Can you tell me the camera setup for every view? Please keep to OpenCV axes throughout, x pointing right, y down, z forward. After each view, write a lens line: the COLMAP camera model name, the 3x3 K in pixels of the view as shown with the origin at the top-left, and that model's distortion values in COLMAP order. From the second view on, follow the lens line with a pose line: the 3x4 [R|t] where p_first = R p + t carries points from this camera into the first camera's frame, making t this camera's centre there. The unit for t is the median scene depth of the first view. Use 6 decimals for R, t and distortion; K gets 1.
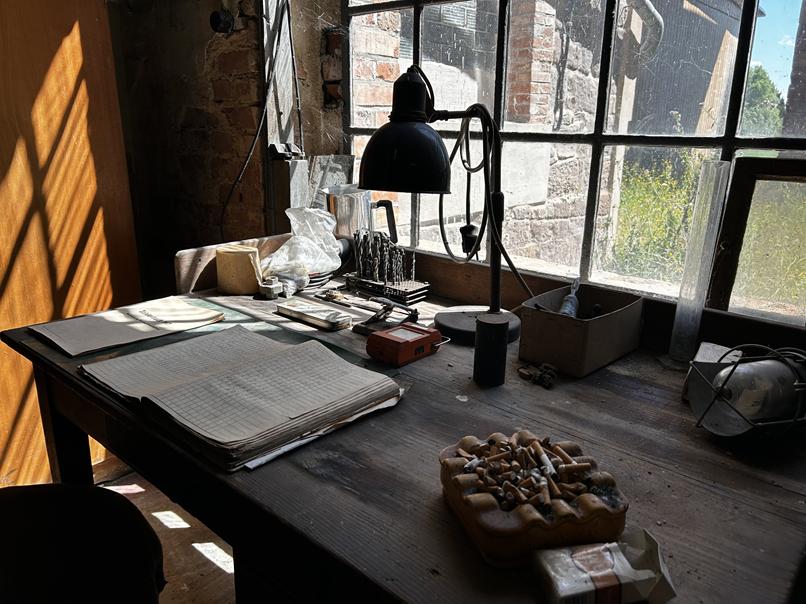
lens RADIAL K [[606.9, 0, 402.0], [0, 606.9, 299.2], [0, 0, 1]] dist [0.027855, -0.022846]
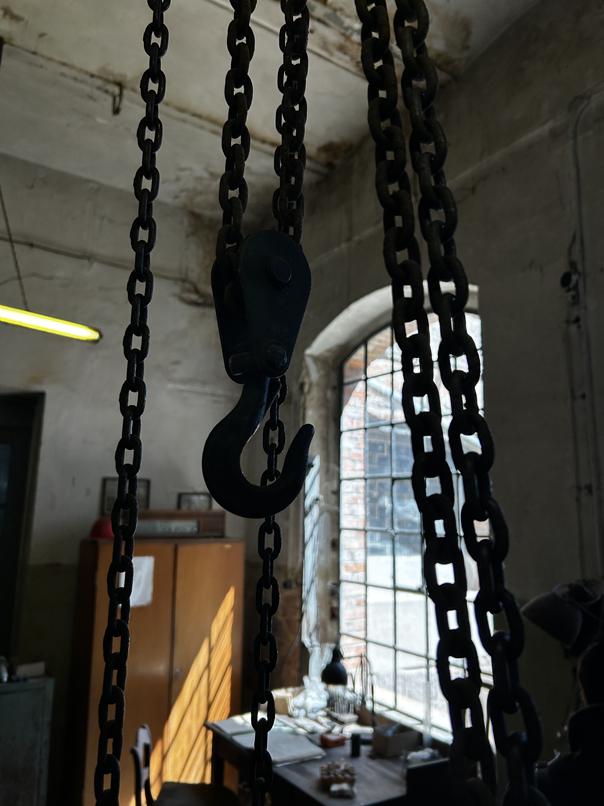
lens RADIAL K [[606.9, 0, 295.9], [0, 606.9, 404.0], [0, 0, 1]] dist [0.027855, -0.022846]
pose [[0.962126, -0.044667, -0.268922, 0.522481], [-0.083022, 0.891611, -0.445125, -0.034110], [0.259656, 0.450593, 0.854134, -1.720313]]
